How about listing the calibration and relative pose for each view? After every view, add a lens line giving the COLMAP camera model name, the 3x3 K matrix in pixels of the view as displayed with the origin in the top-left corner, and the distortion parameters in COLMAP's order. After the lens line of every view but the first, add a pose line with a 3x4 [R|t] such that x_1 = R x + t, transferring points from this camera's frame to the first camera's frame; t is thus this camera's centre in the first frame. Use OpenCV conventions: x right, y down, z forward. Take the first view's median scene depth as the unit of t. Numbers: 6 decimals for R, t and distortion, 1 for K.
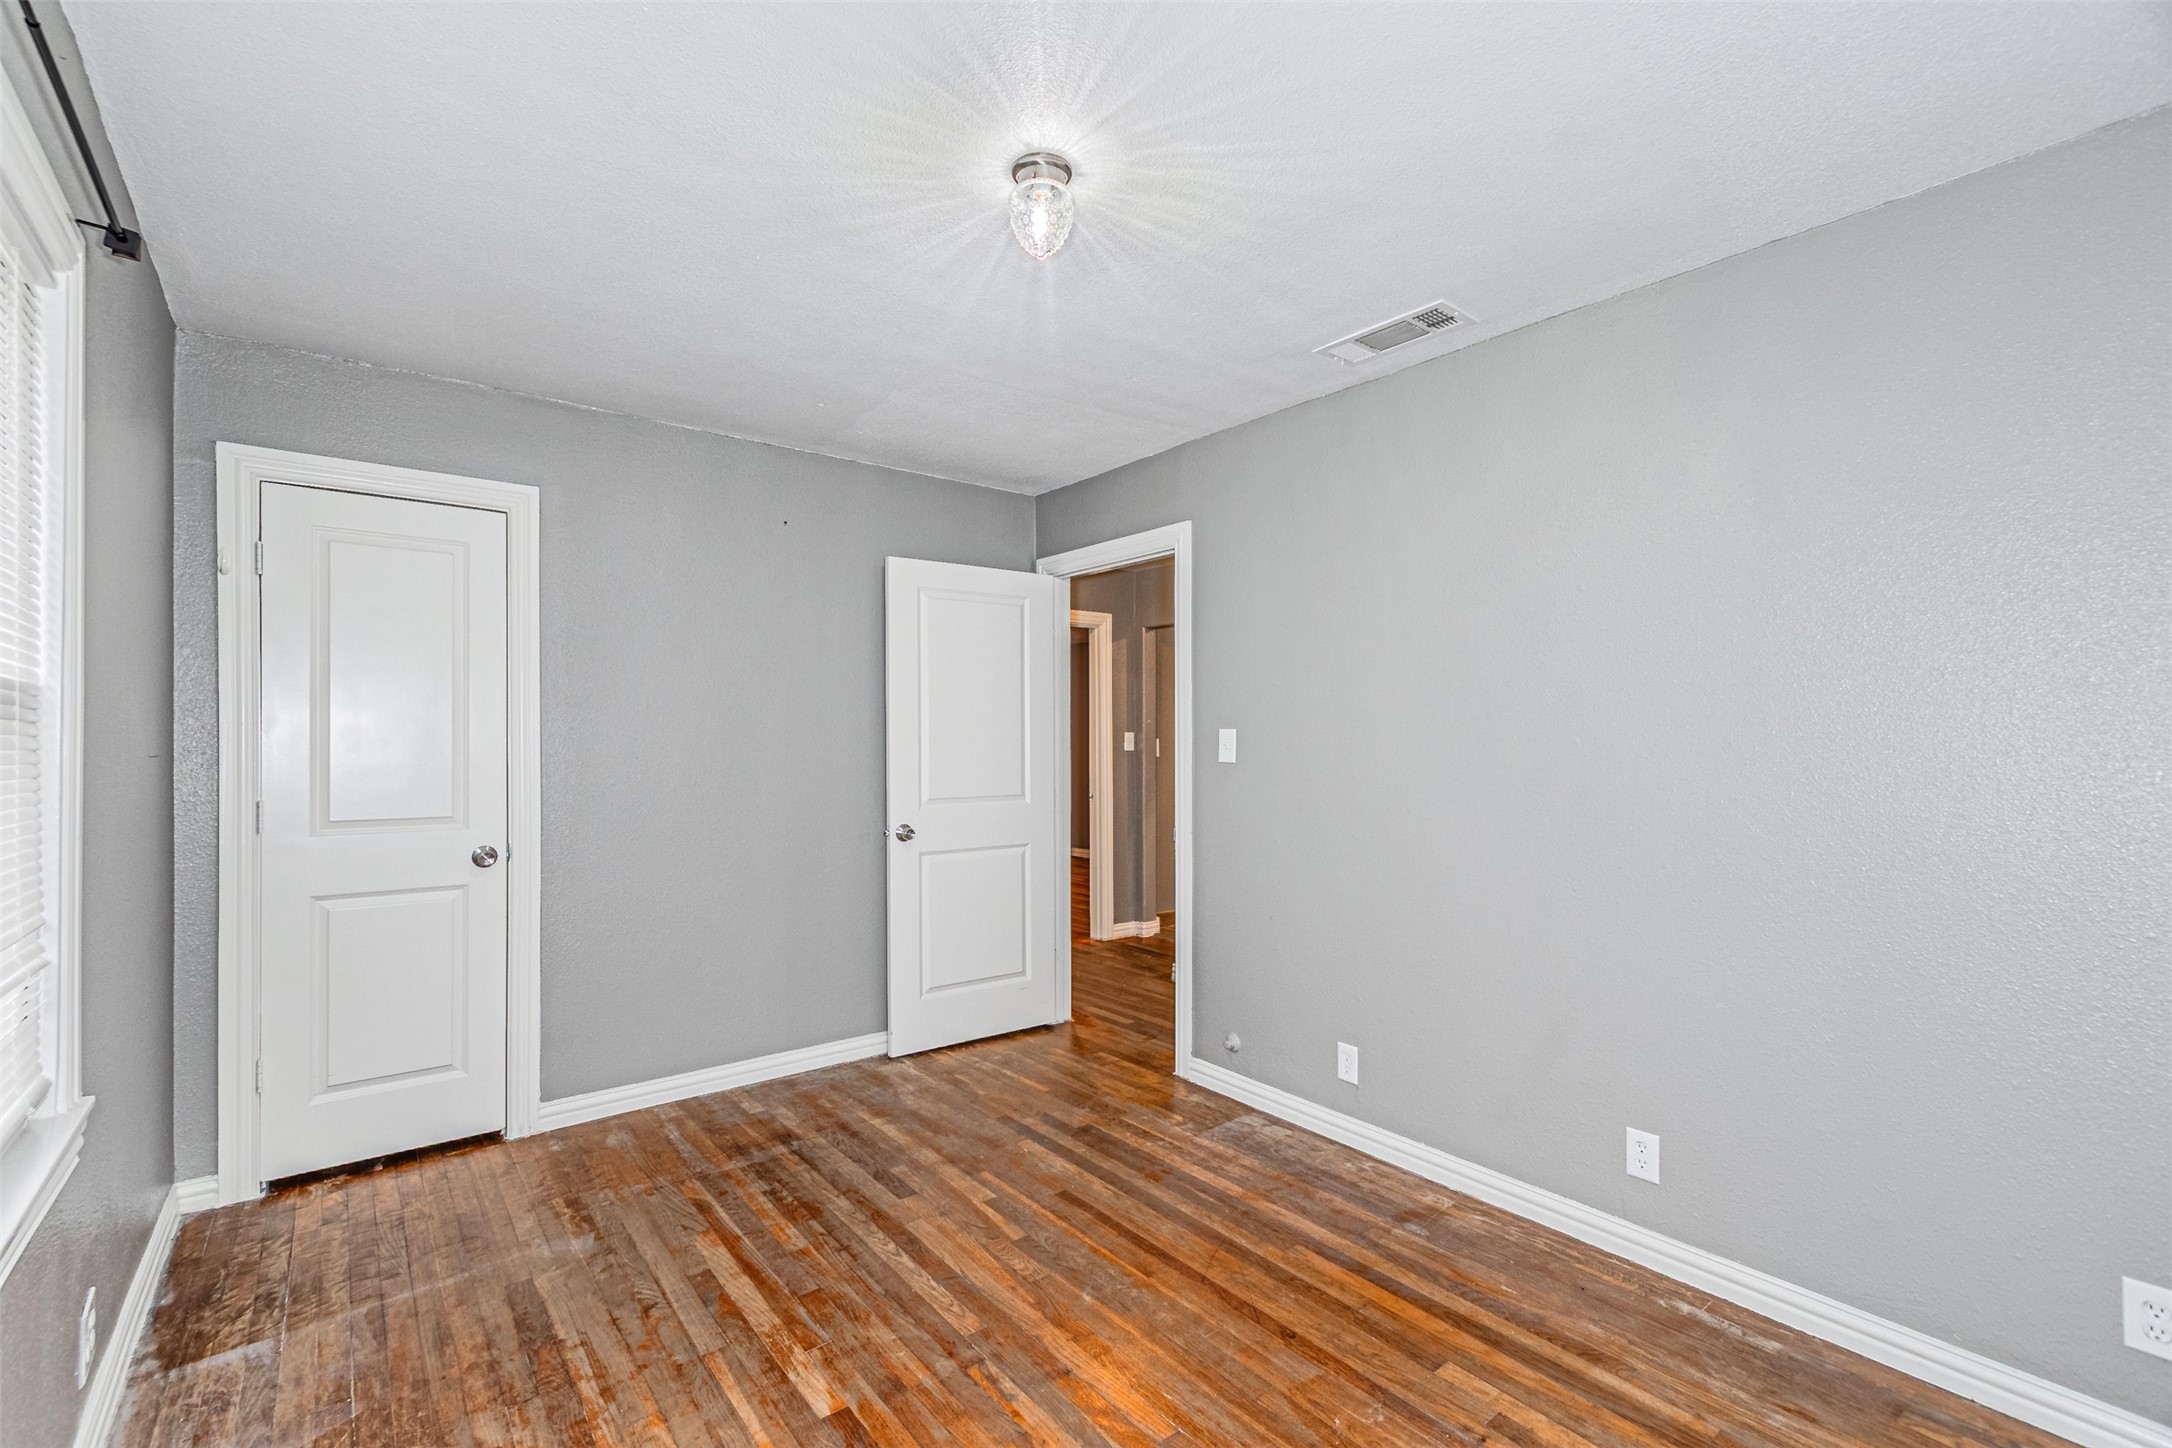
lens RADIAL K [[938.1, 0, 1083.4], [0, 938.1, 732.1], [0, 0, 1]] dist [0.008299, -0.003680]
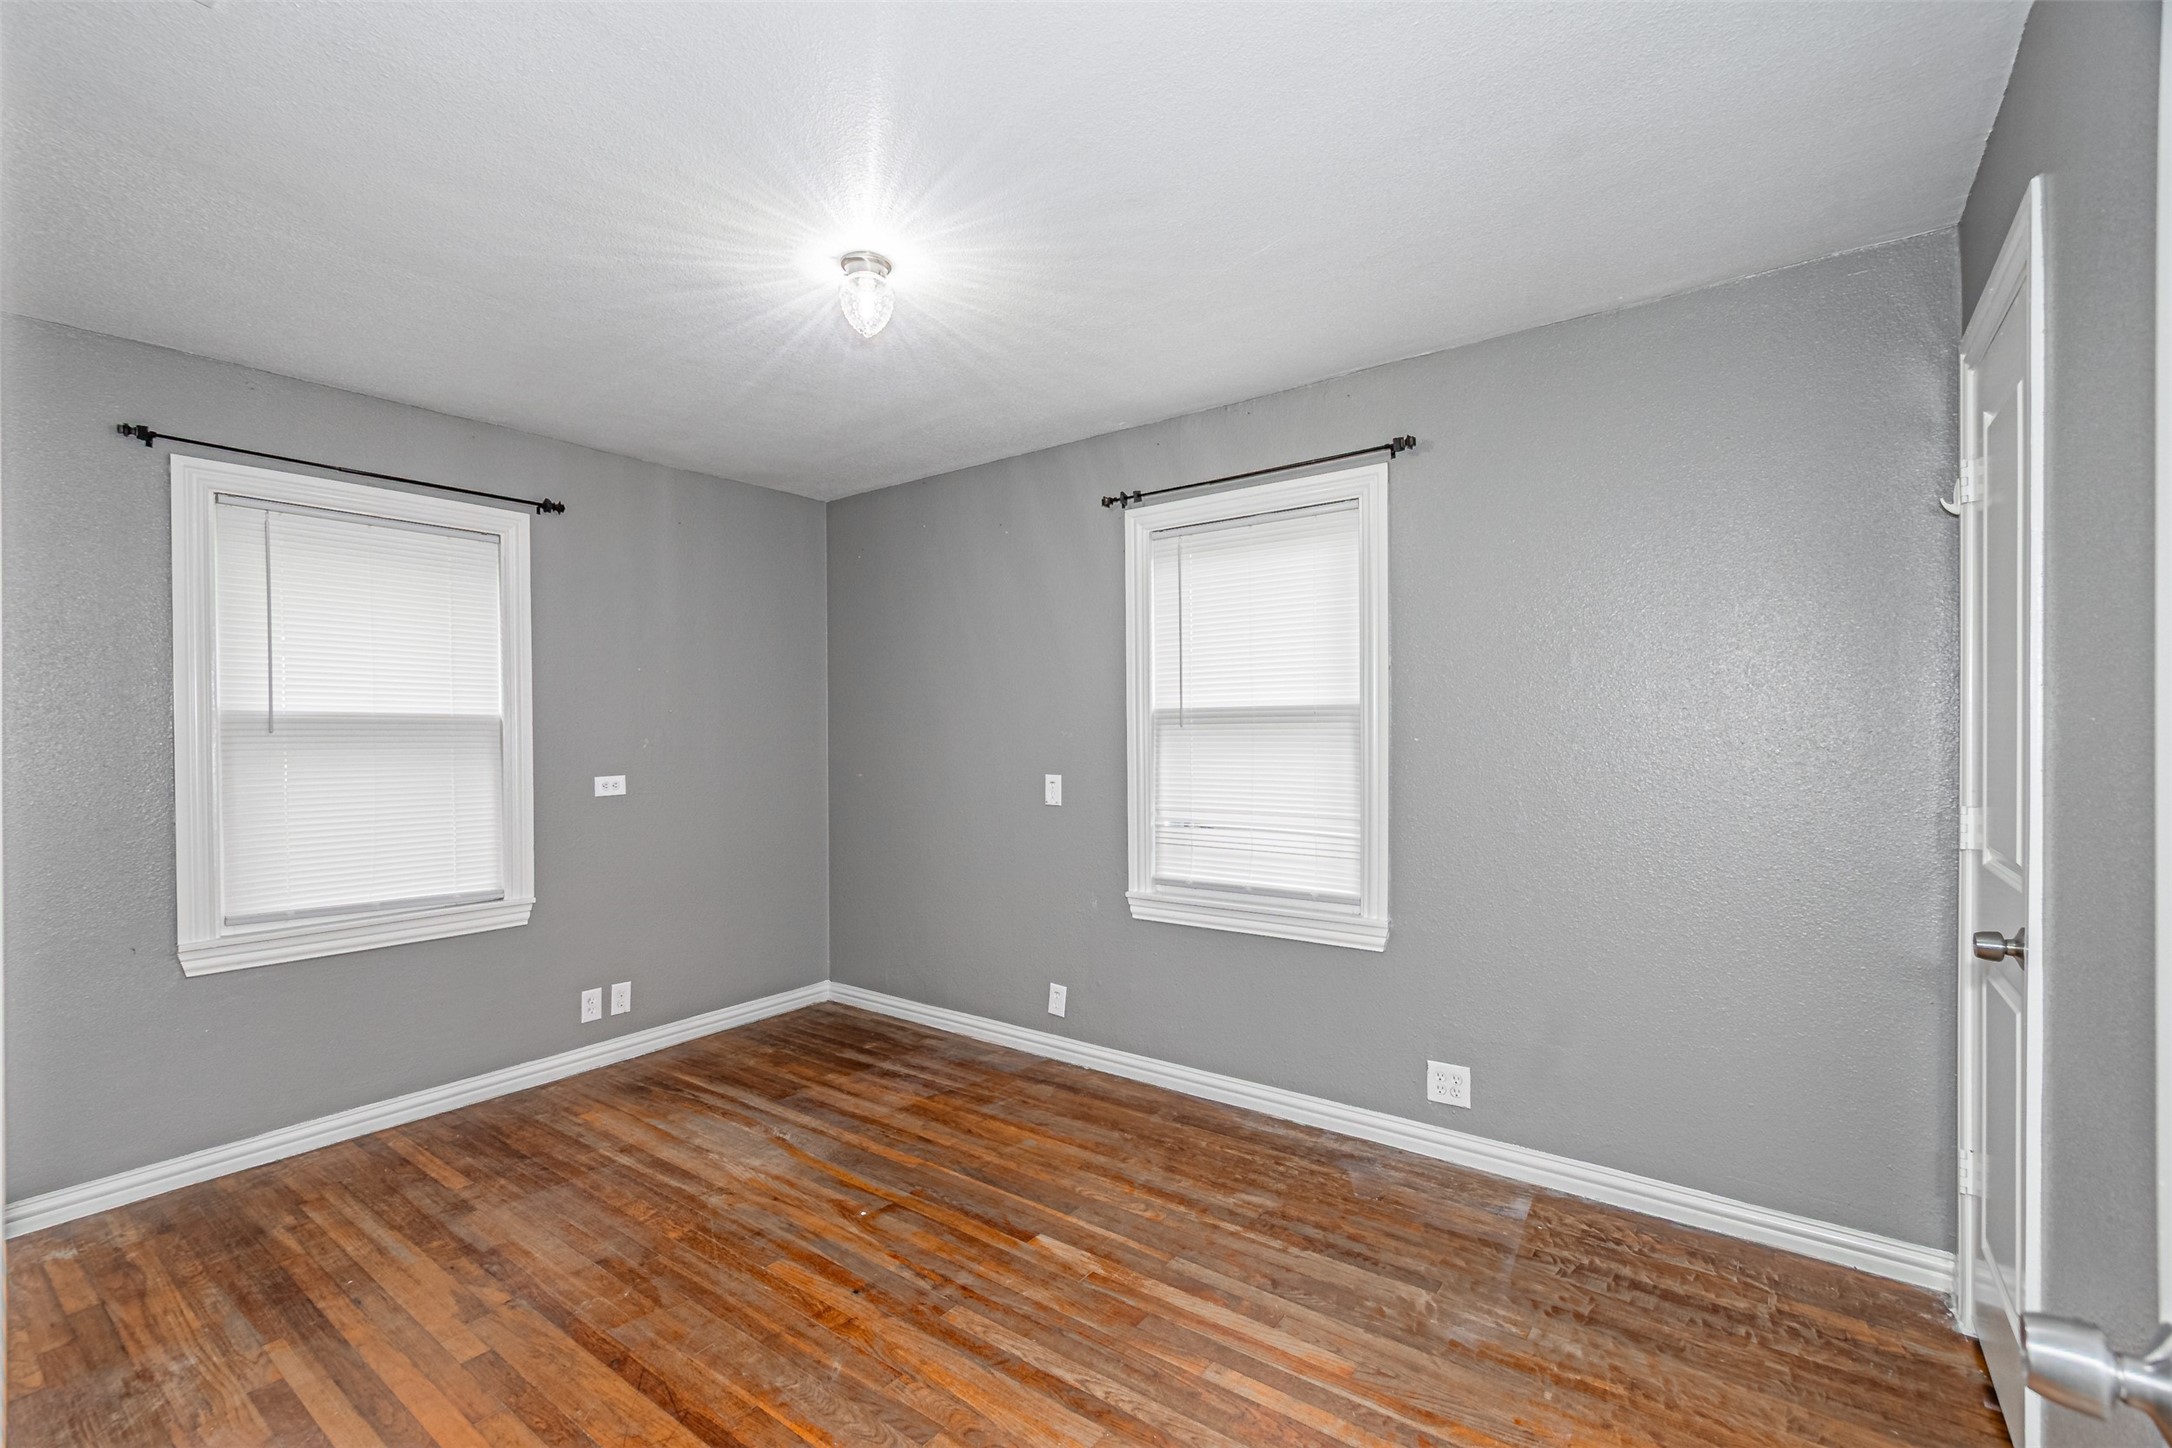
lens RADIAL K [[938.1, 0, 1085.5], [0, 938.1, 746.6], [0, 0, 1]] dist [0.008299, -0.003680]
pose [[-0.967260, 0.009491, -0.253609, -0.003753], [0.008648, 0.999953, 0.004440, 0.017422], [0.253639, 0.002101, -0.967297, 2.039218]]
